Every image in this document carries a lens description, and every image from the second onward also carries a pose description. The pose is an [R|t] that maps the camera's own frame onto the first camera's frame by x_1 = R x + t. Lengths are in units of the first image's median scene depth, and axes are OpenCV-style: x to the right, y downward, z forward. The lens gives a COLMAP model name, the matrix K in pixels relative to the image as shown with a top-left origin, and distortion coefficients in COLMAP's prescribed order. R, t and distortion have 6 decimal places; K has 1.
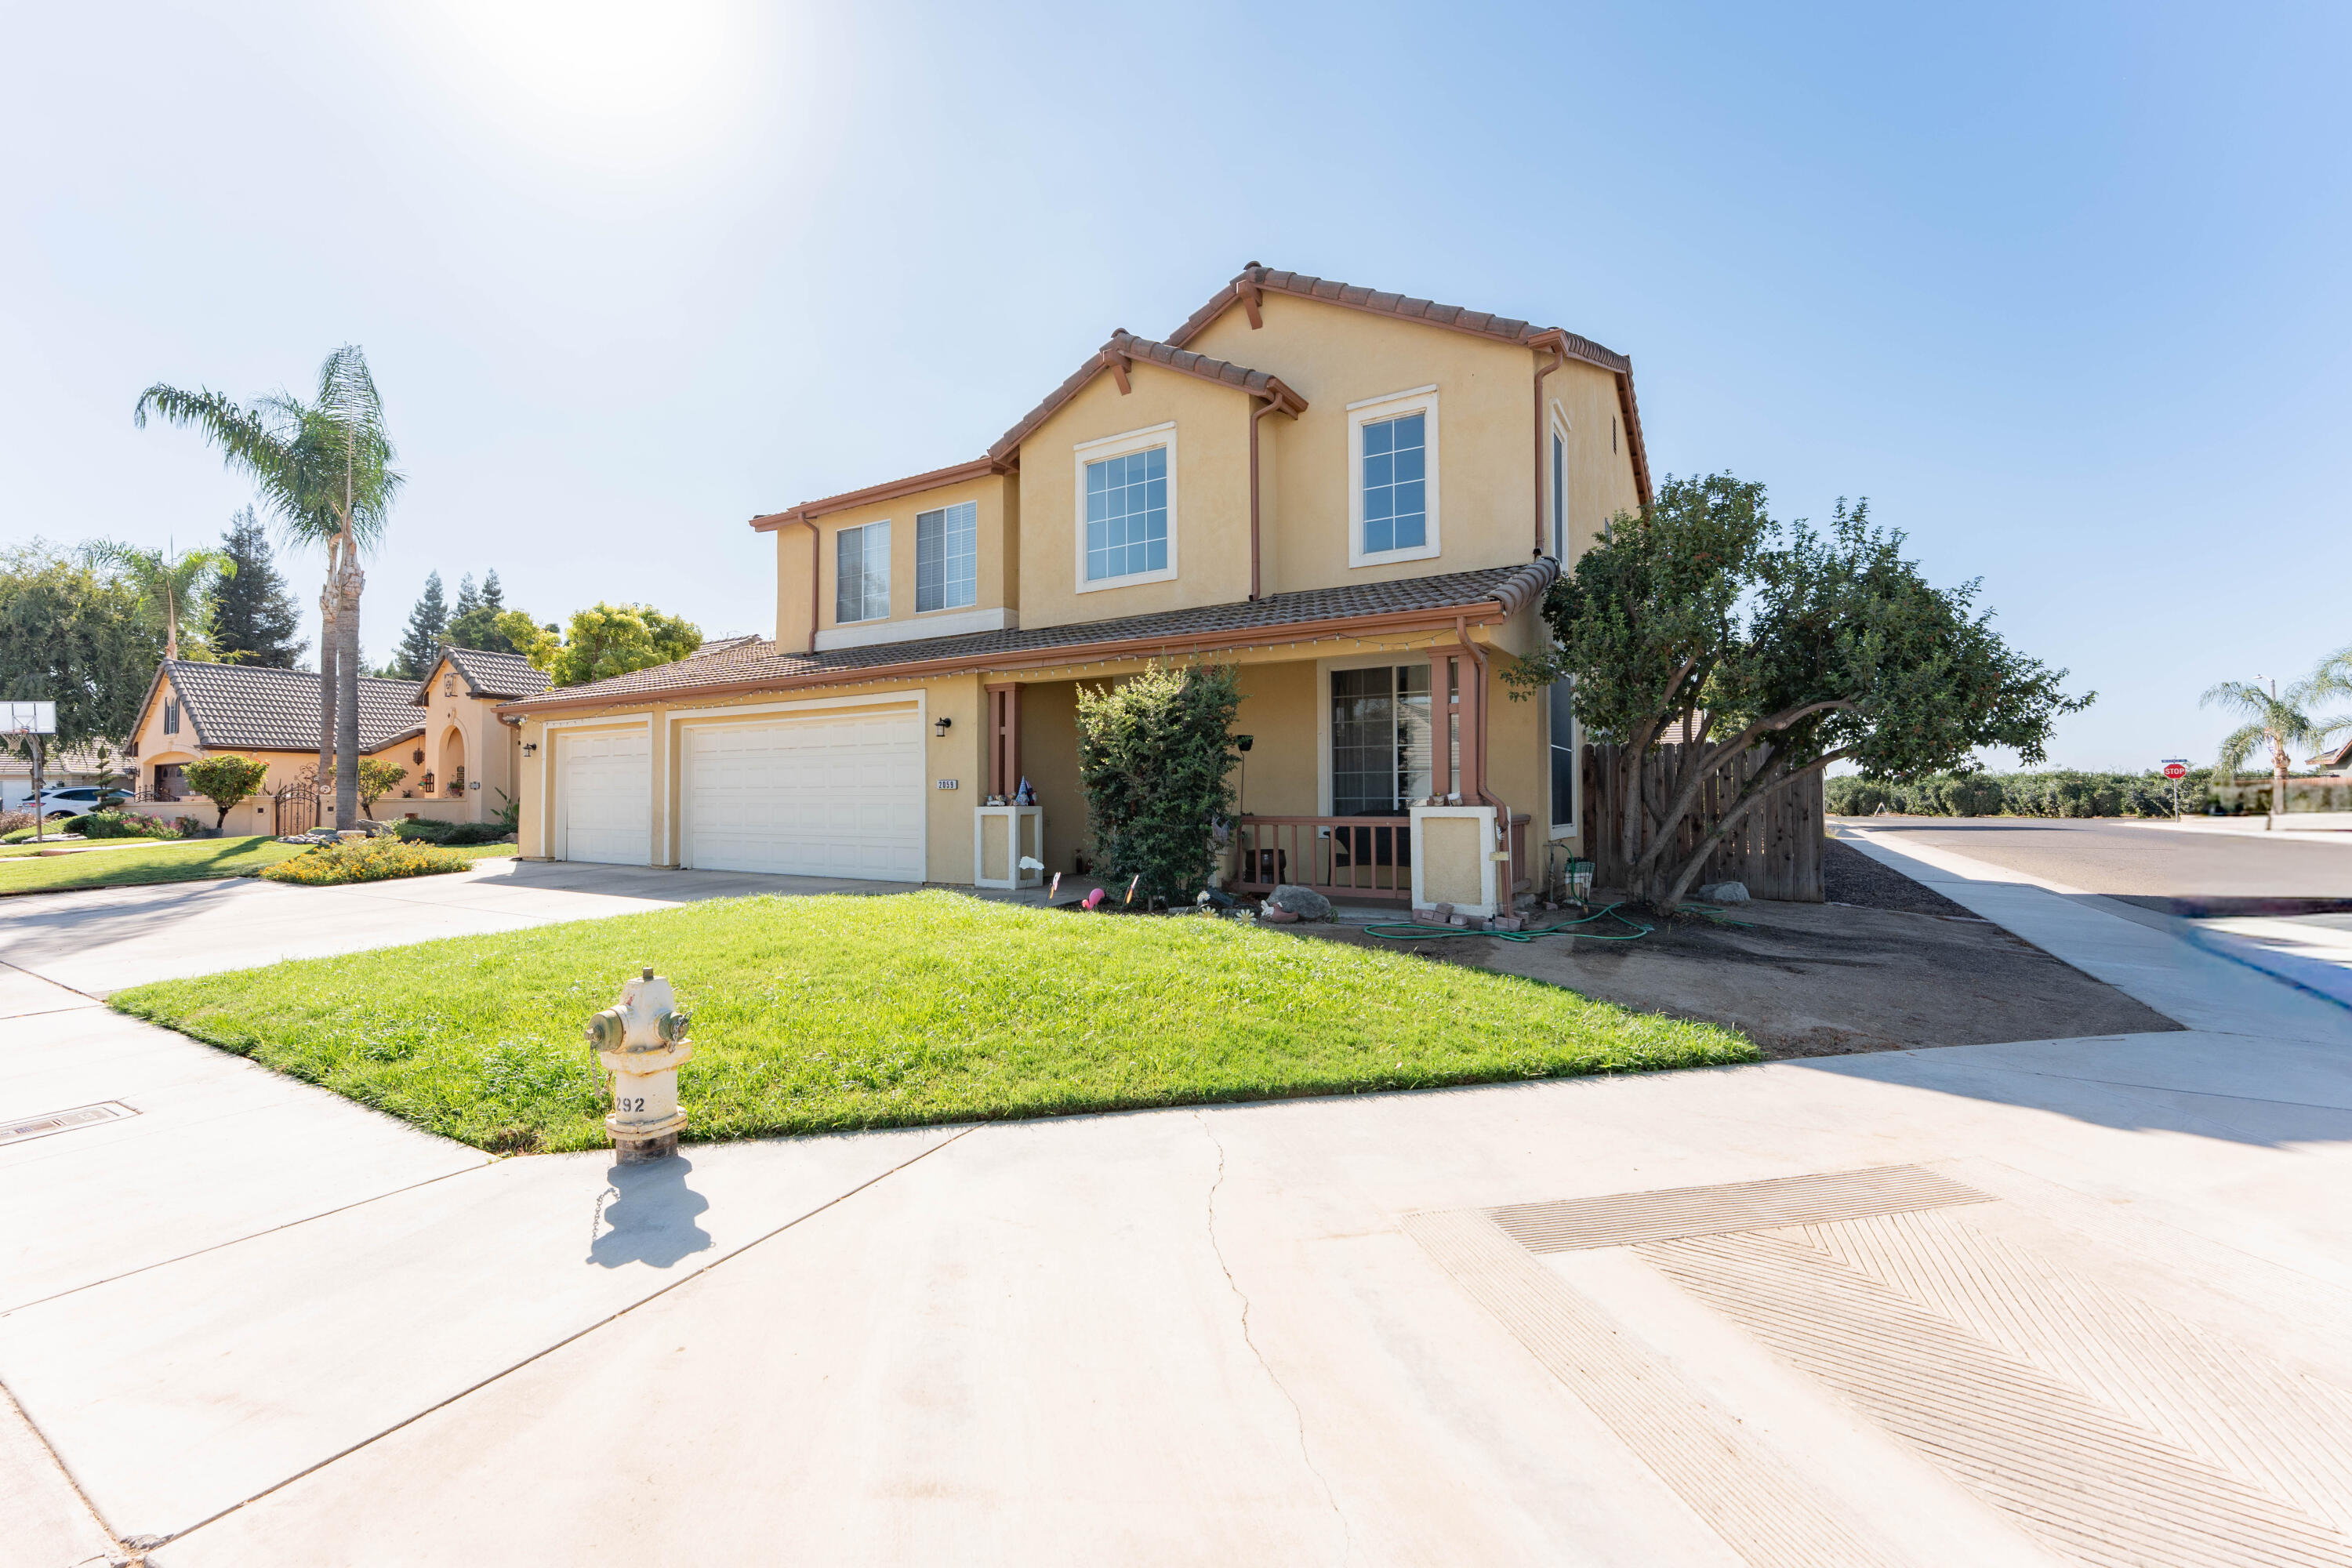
lens RADIAL K [[958.2, 0, 1173.6], [0, 958.2, 785.0], [0, 0, 1]] dist [0.000323, -0.000071]
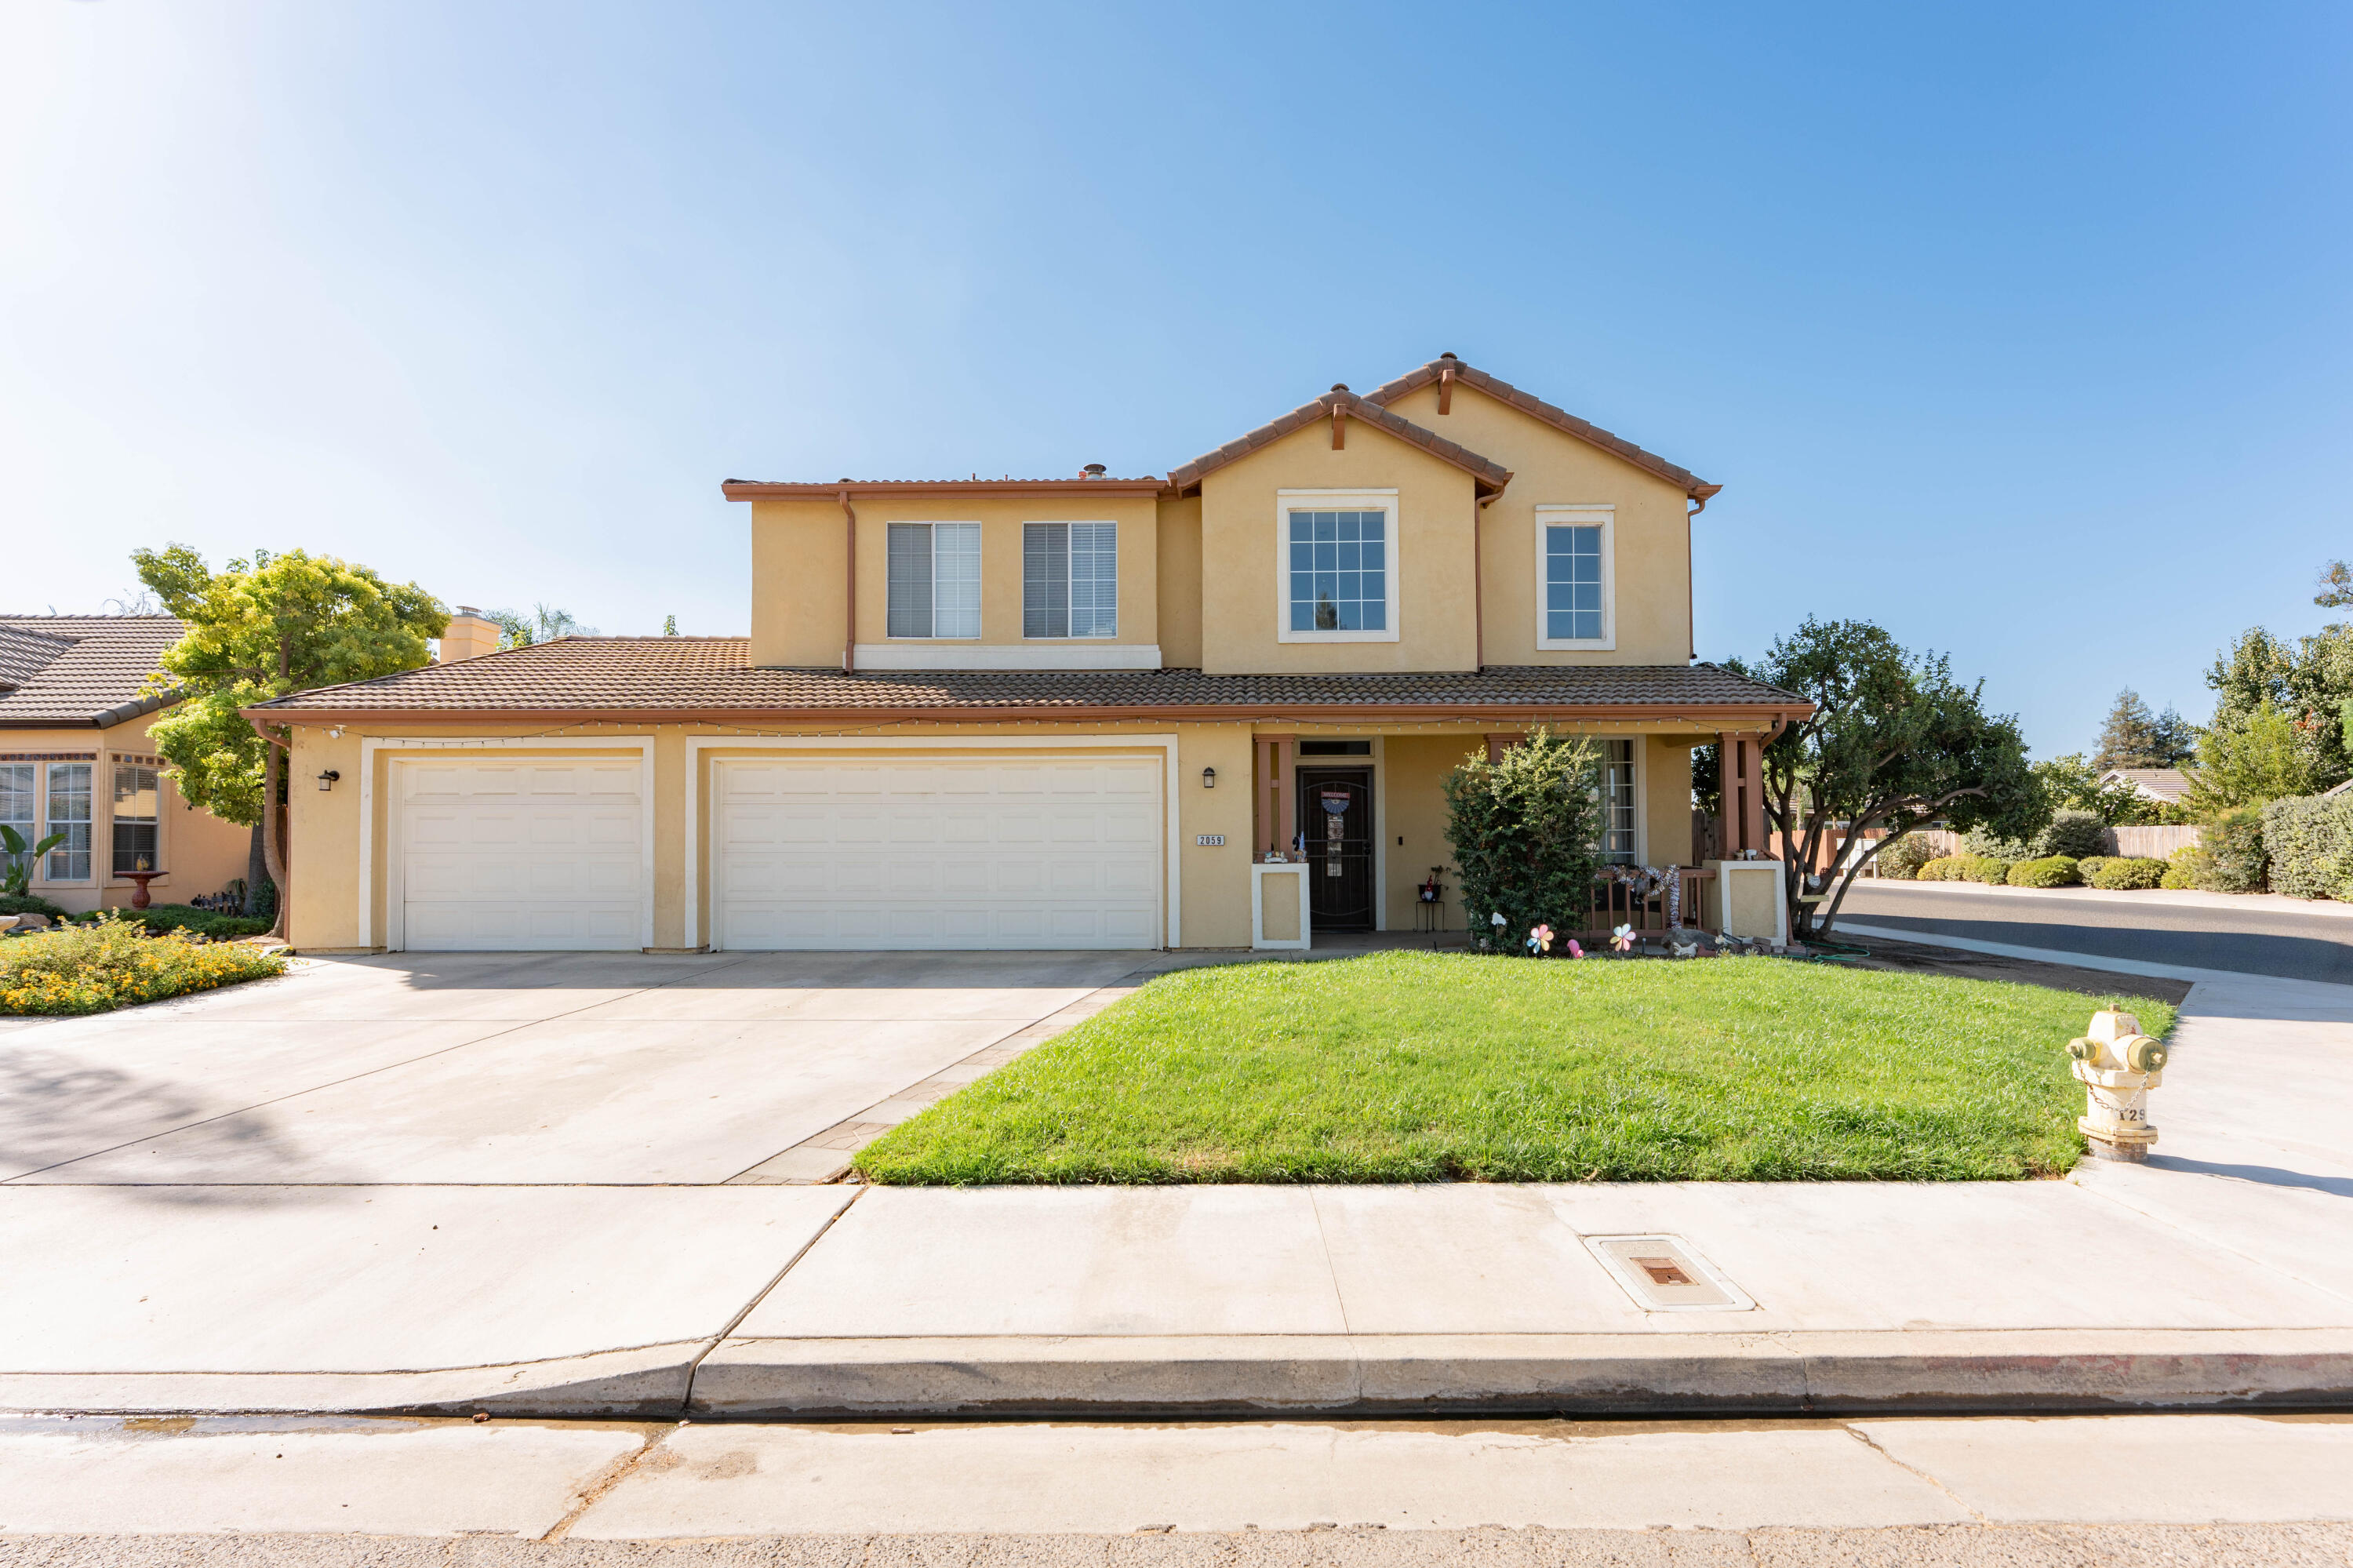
lens RADIAL K [[1018.9, 0, 1212.2], [0, 1018.9, 836.8], [0, 0, 1]] dist [-0.000136, -0.000142]
pose [[0.852511, 0.003333, 0.522698, -0.719732], [-0.005711, 0.999979, 0.002939, -0.006554], [-0.522678, -0.005490, 0.852513, 0.162047]]
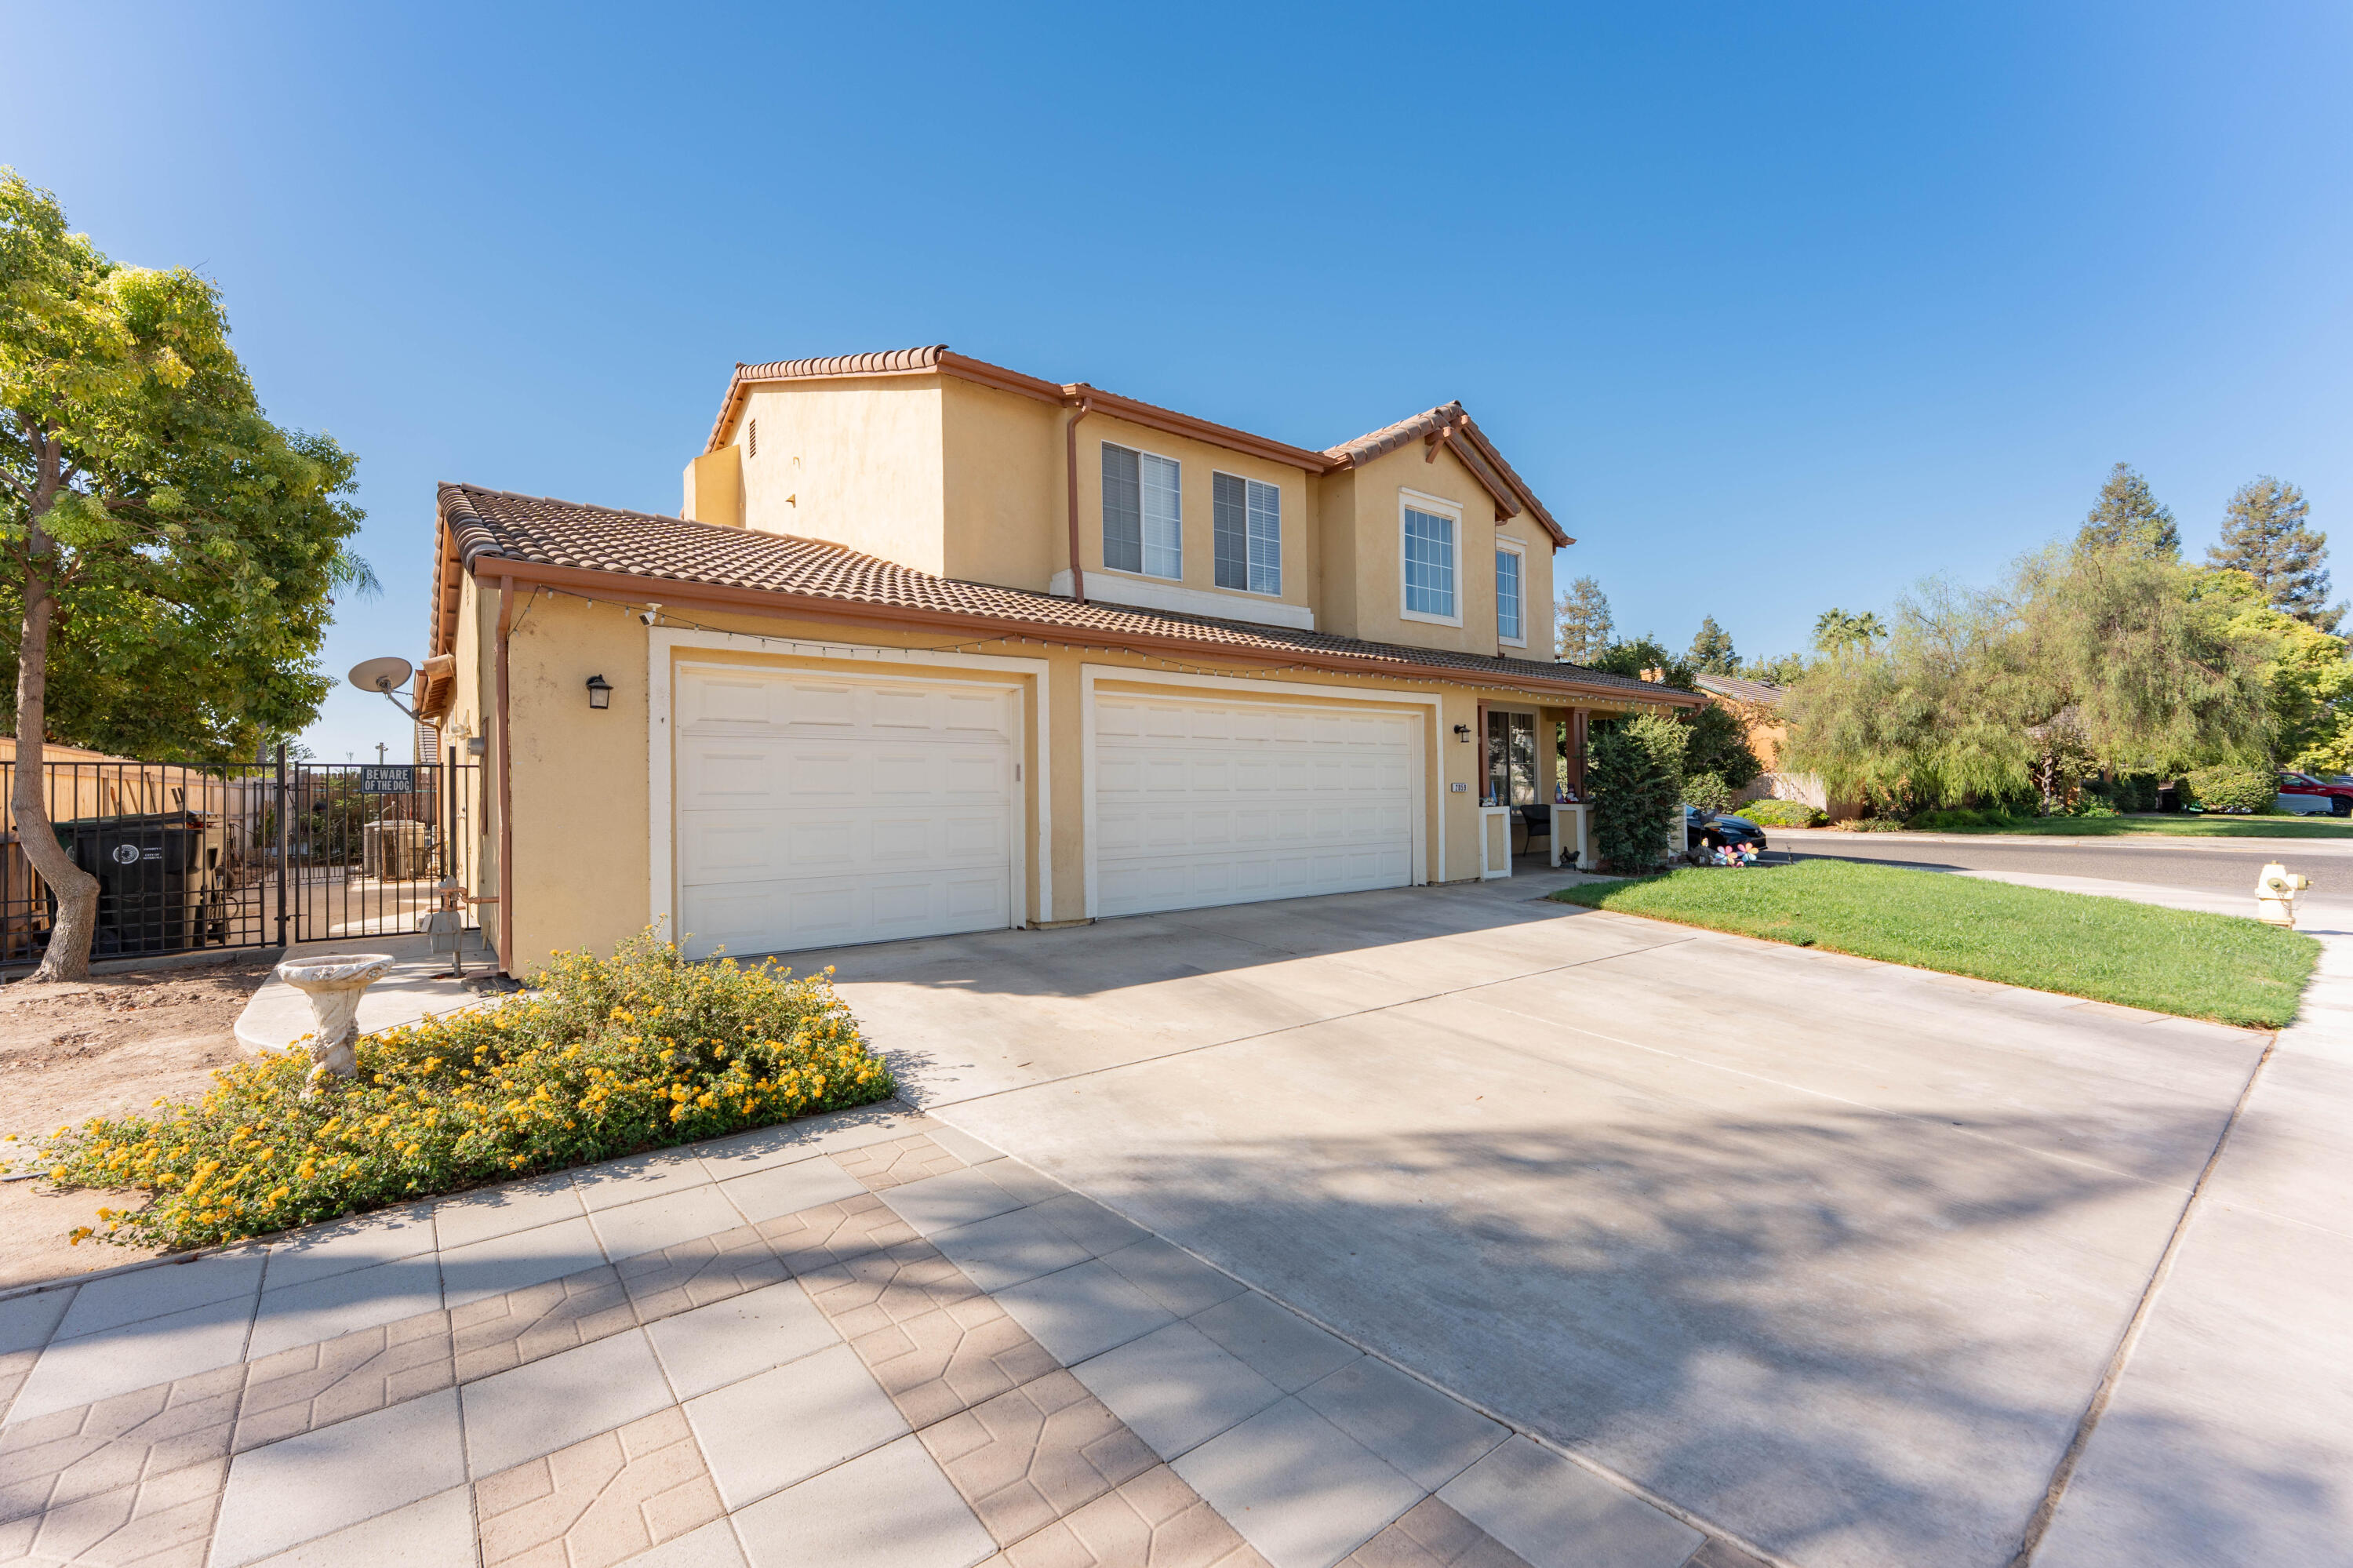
lens RADIAL K [[958.7, 0, 1154.3], [0, 958.7, 788.9], [0, 0, 1]] dist [0.000323, -0.000071]
pose [[0.369853, 0.002338, 0.929087, -1.298518], [-0.003391, 0.999994, -0.001167, 0.002997], [-0.929084, -0.002718, 0.369858, 0.879814]]
